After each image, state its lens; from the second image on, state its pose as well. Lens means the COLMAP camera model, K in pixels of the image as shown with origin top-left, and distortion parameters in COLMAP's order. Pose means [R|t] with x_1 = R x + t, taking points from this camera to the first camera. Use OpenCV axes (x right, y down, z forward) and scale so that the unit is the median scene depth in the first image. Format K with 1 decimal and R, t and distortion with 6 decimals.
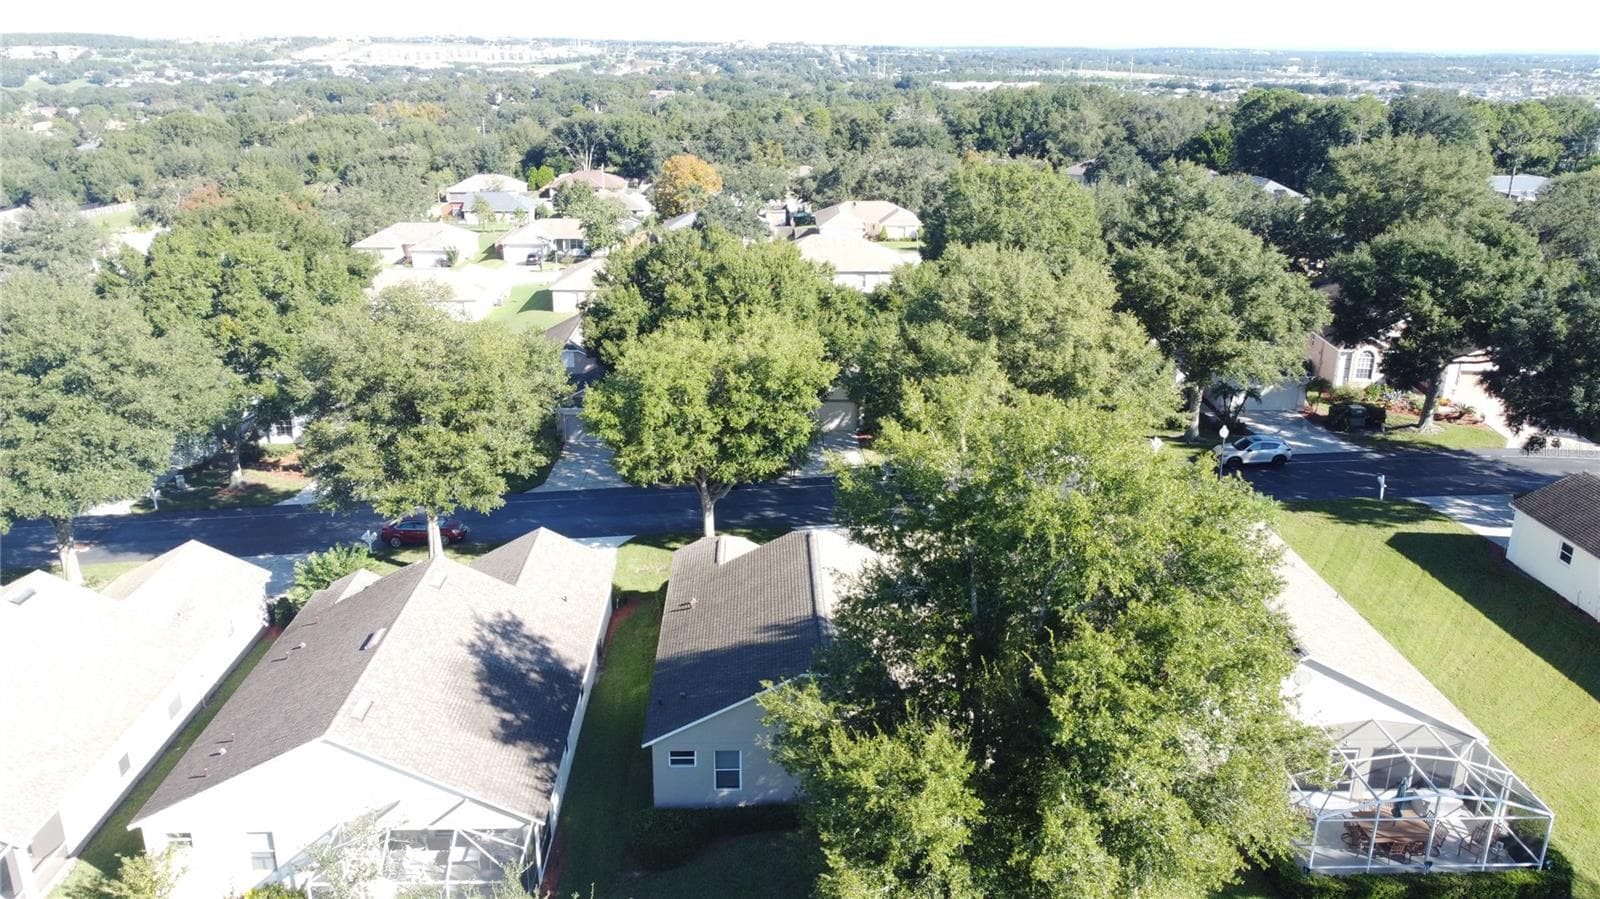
lens RADIAL K [[1208.9, 0, 800.0], [0, 1208.9, 449.5], [0, 0, 1]] dist [-0.000638, -0.008311]
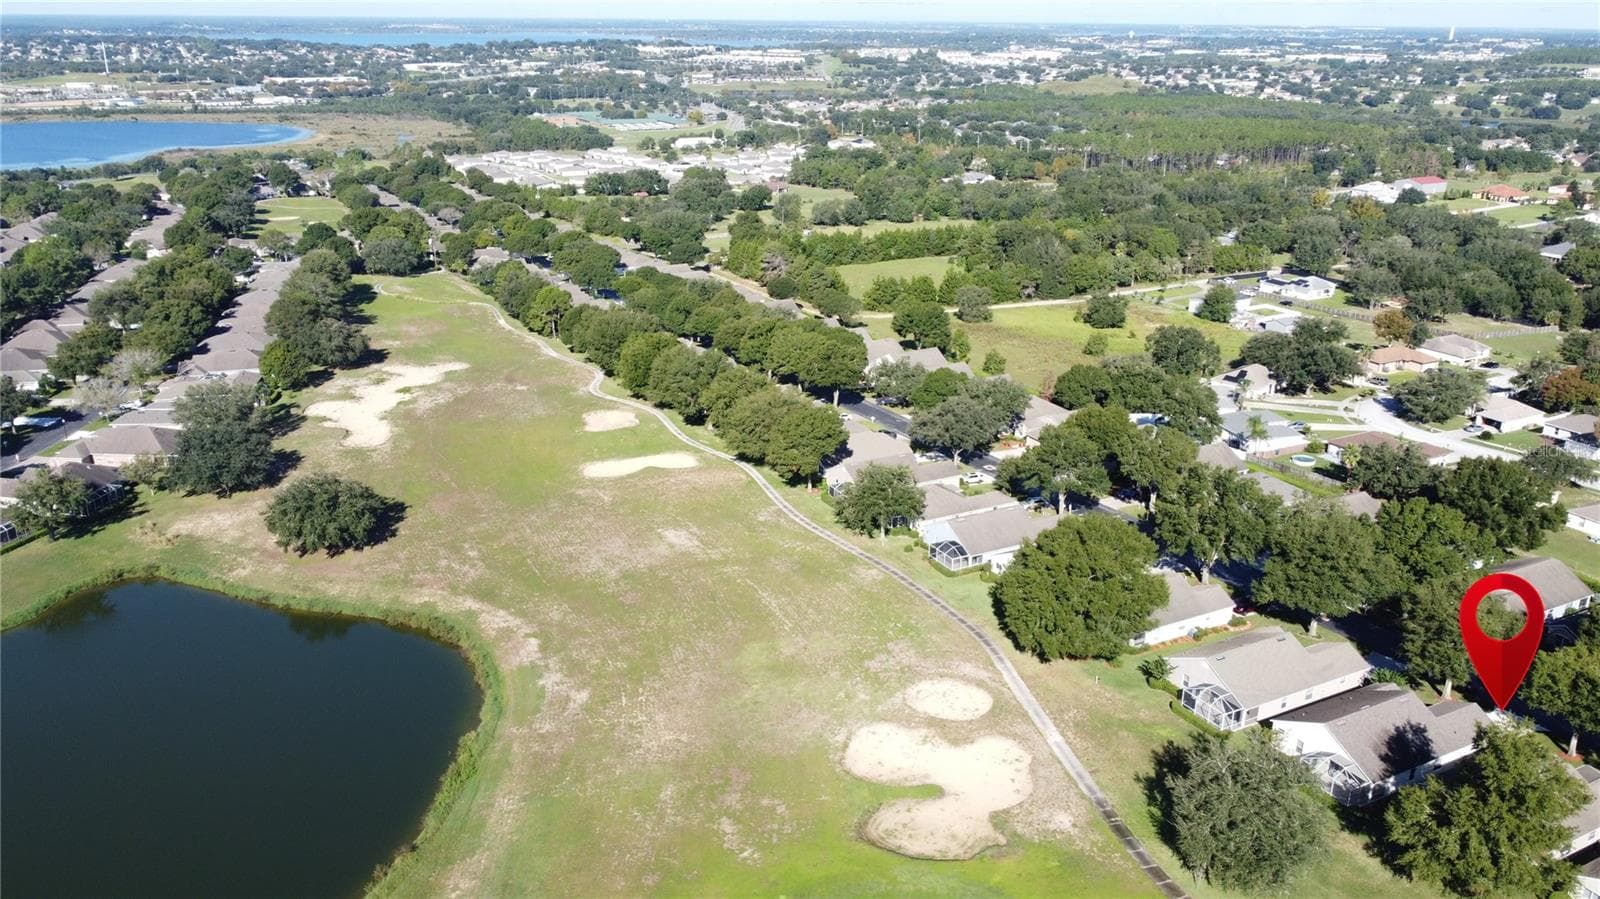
lens RADIAL K [[1208.9, 0, 800.0], [0, 1208.9, 449.5], [0, 0, 1]] dist [-0.000638, -0.008311]
pose [[0.434949, 0.303635, -0.847718, 0.299572], [-0.295519, 0.937423, 0.184139, -0.125704], [0.850581, 0.170426, 0.497461, -0.383864]]
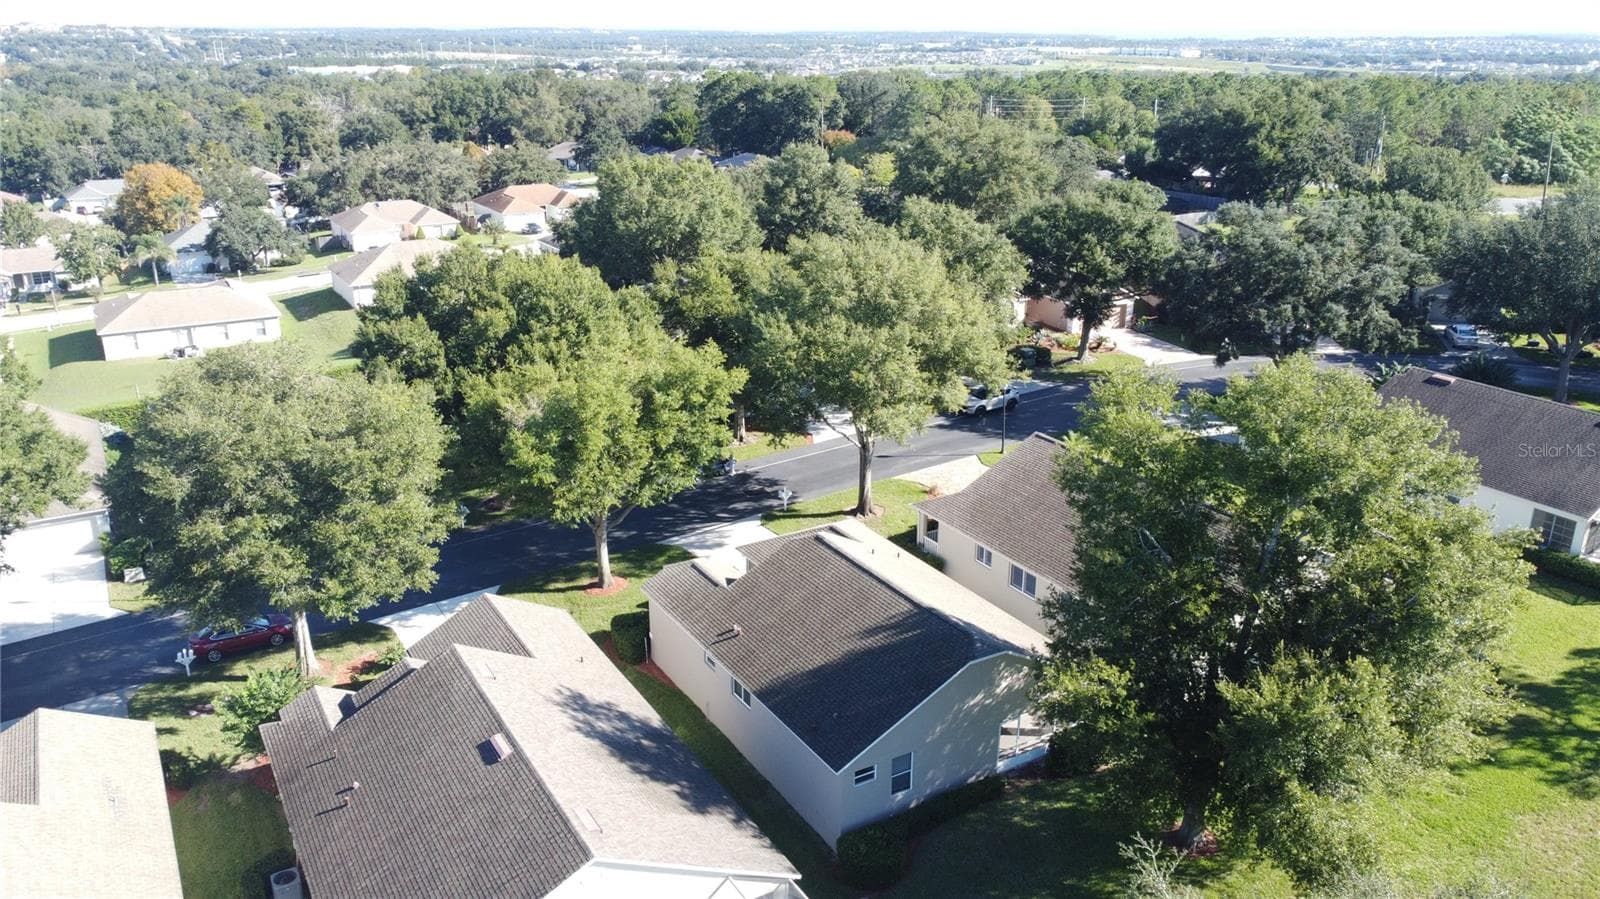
lens RADIAL K [[1208.9, 0, 800.0], [0, 1208.9, 449.5], [0, 0, 1]] dist [-0.000638, -0.008311]
pose [[0.875126, -0.163189, 0.455548, -0.117239], [0.156493, 0.986273, 0.052679, -0.014958], [-0.457891, 0.025190, 0.888651, 0.027591]]
